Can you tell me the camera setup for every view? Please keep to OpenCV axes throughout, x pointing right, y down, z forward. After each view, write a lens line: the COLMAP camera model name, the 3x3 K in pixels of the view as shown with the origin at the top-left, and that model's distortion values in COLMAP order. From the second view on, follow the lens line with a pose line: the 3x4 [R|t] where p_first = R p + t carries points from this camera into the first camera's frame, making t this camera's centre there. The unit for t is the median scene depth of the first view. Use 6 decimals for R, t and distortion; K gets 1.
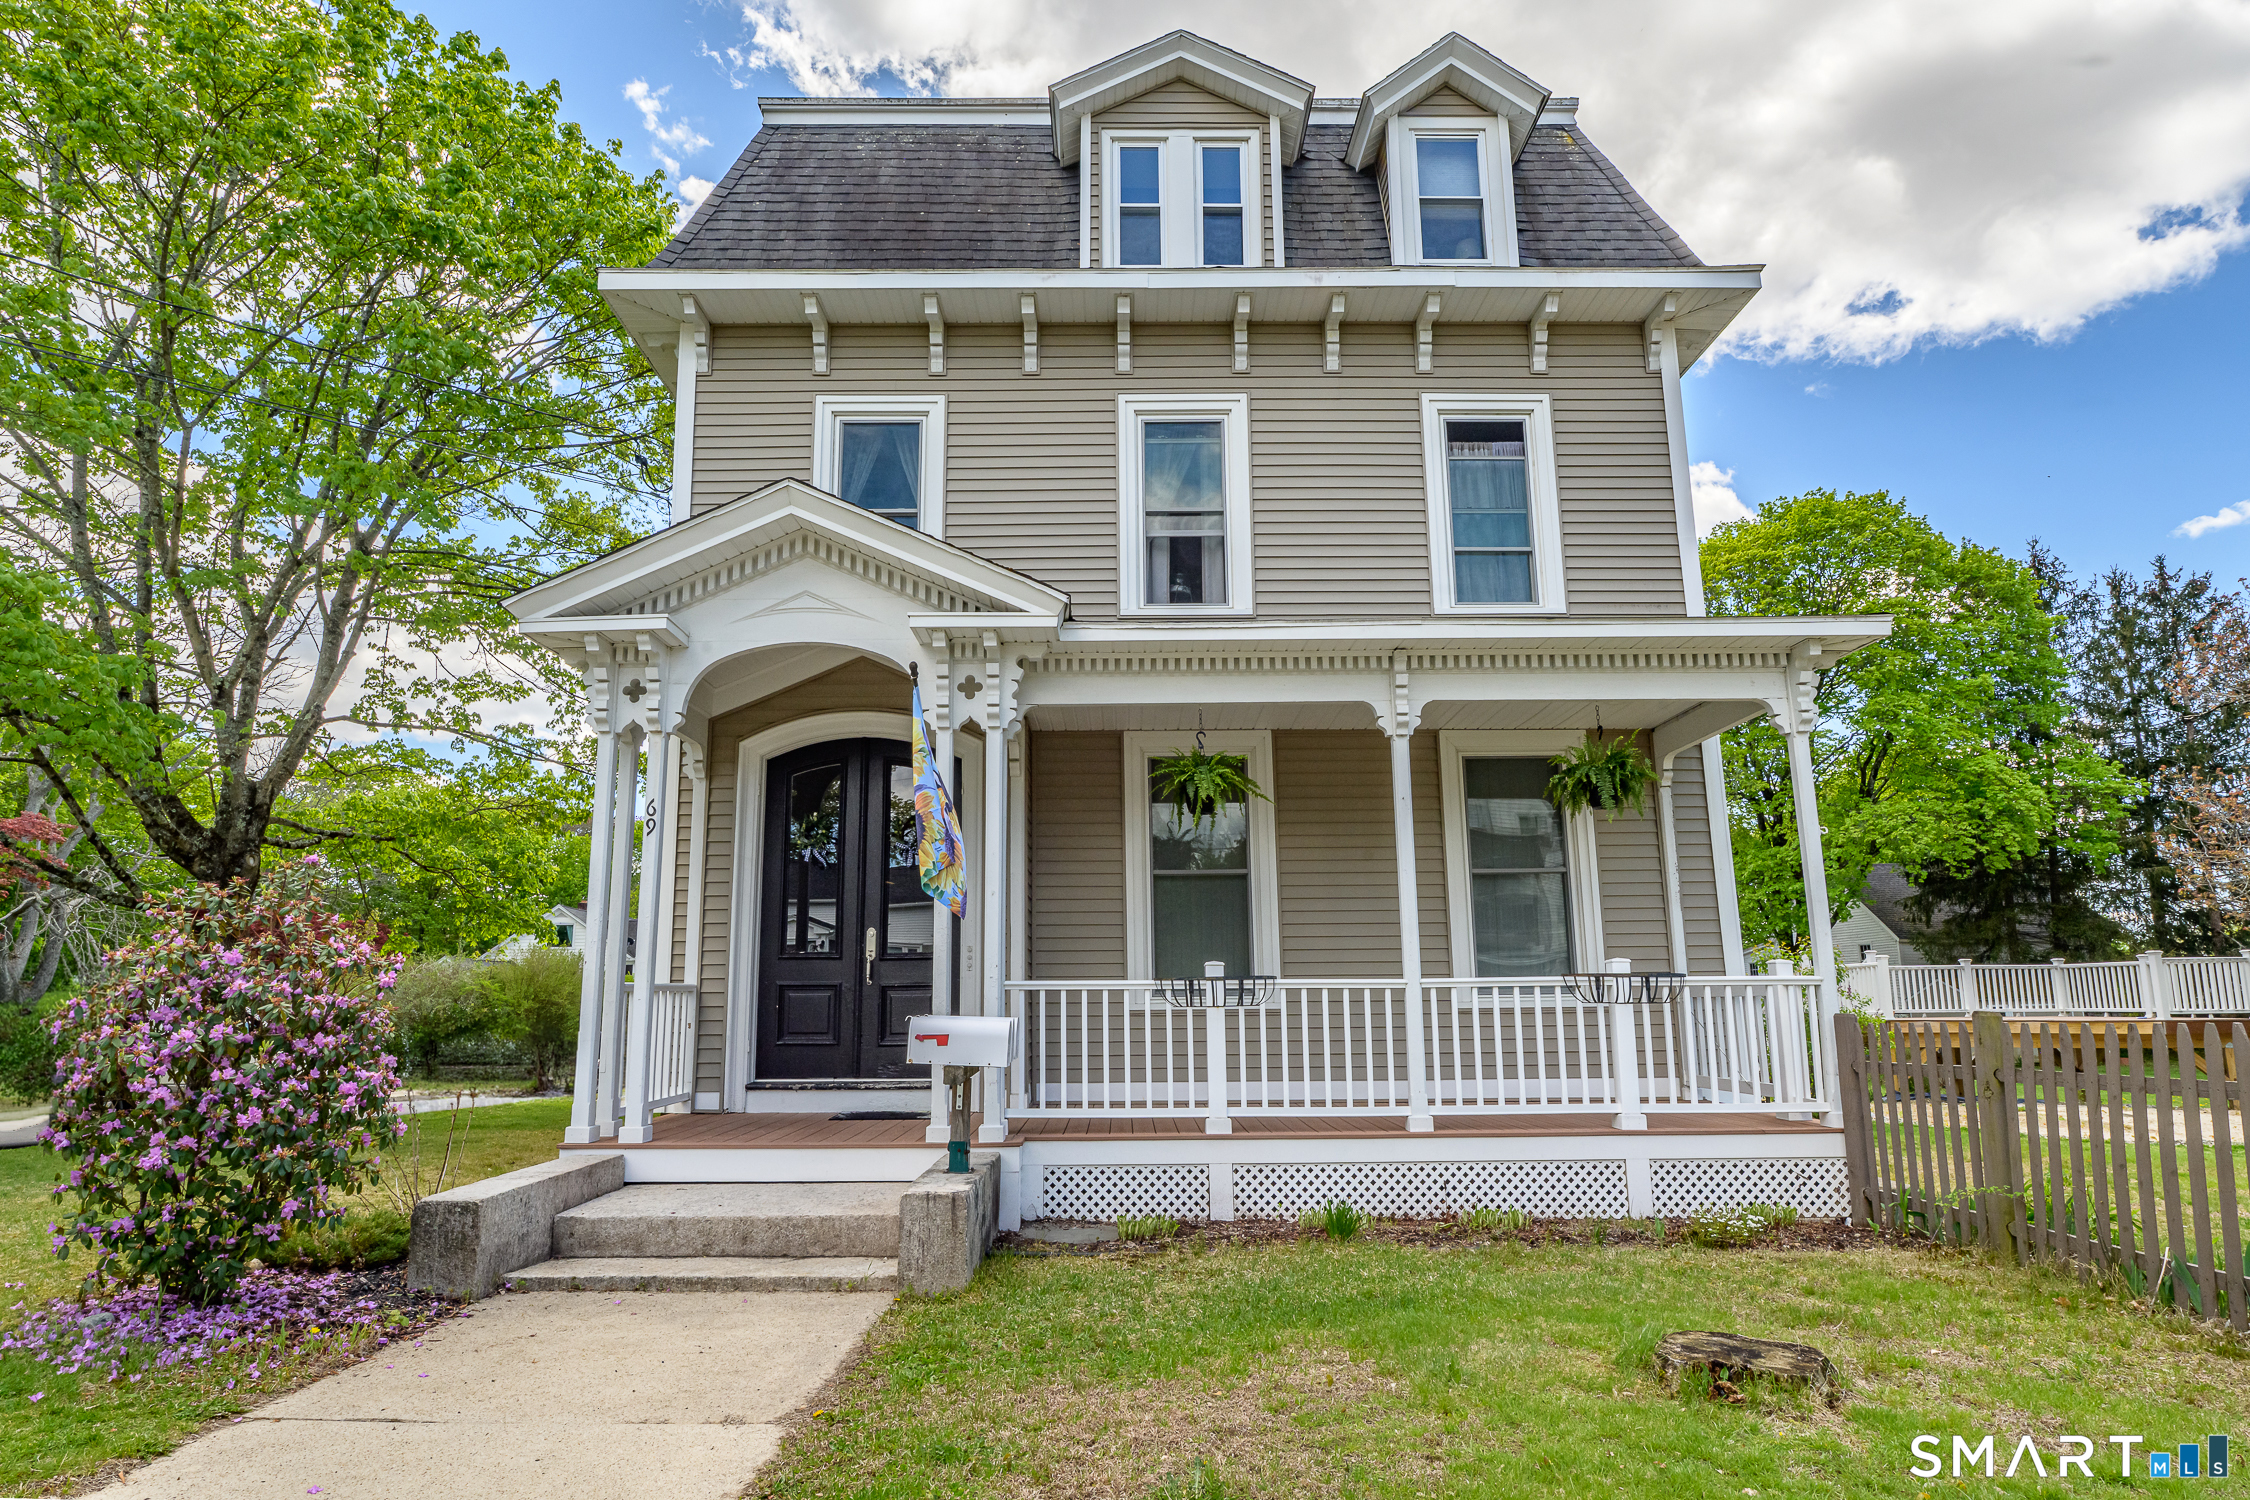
lens RADIAL K [[1184.4, 0, 1154.3], [0, 1184.4, 815.2], [0, 0, 1]] dist [-0.000286, -0.003236]
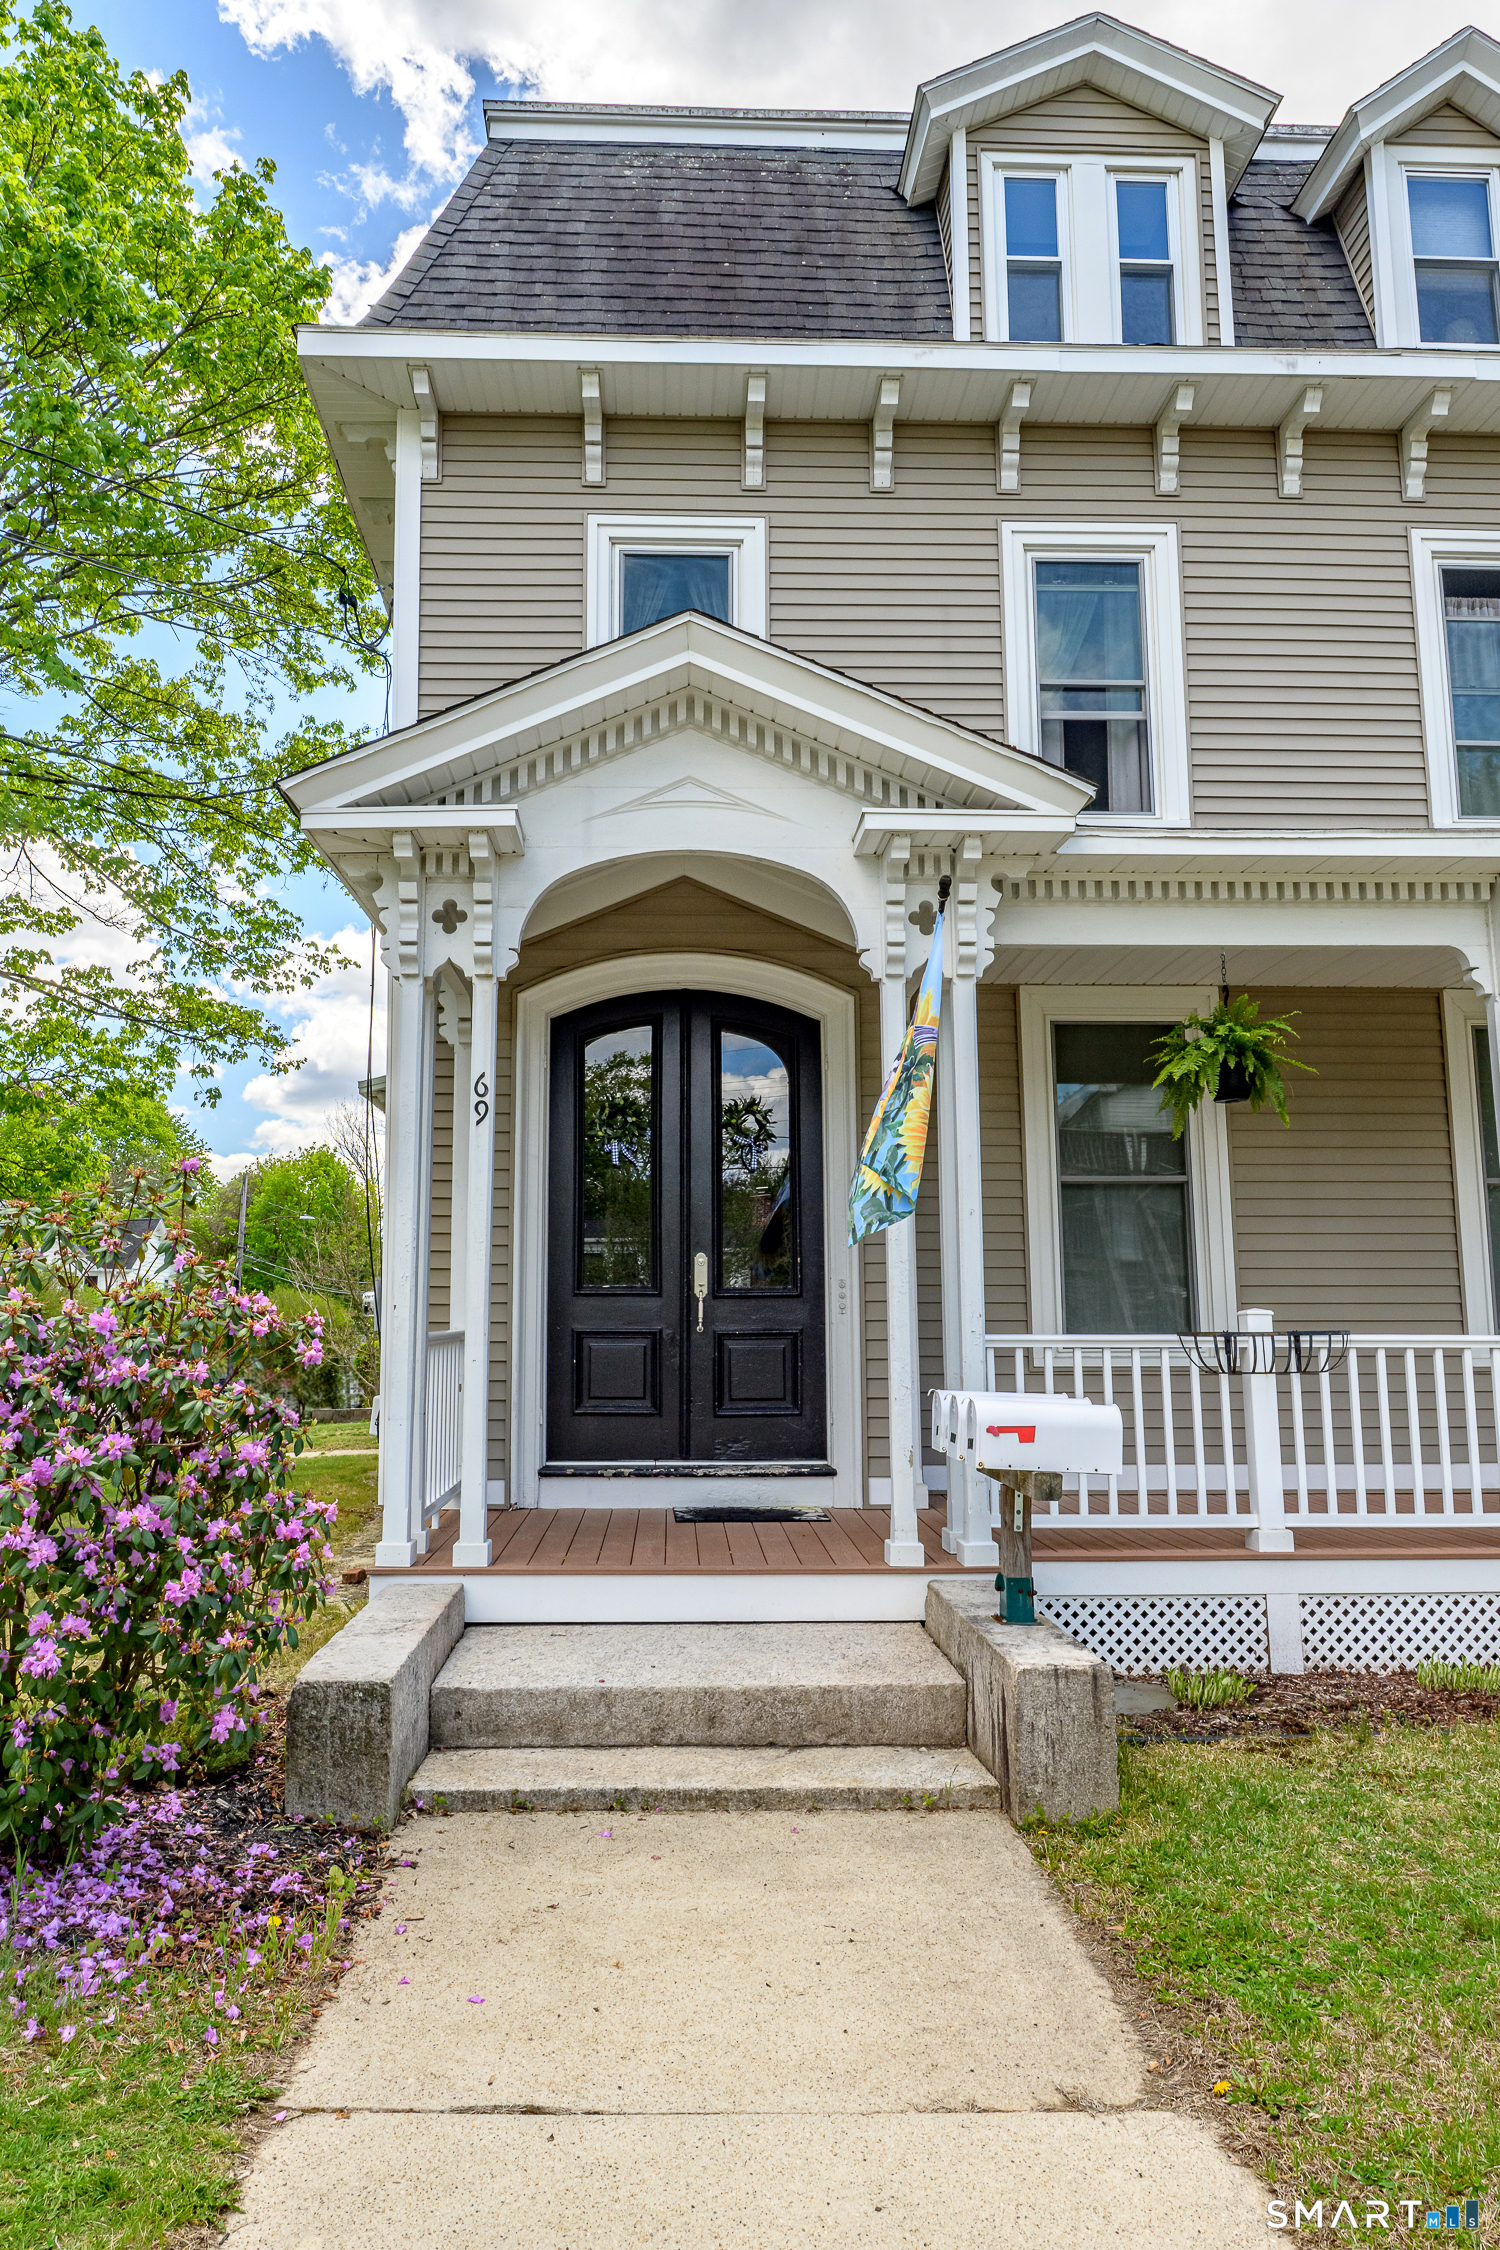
lens RADIAL K [[1448.4, 0, 730.1], [0, 1448.4, 1130.2], [0, 0, 1]] dist [-0.001393, 0.003136]
pose [[0.999643, 0.009923, 0.024802, -0.244288], [-0.010549, 0.999626, 0.025244, -0.002238], [-0.024542, -0.025497, 0.999374, 0.118472]]
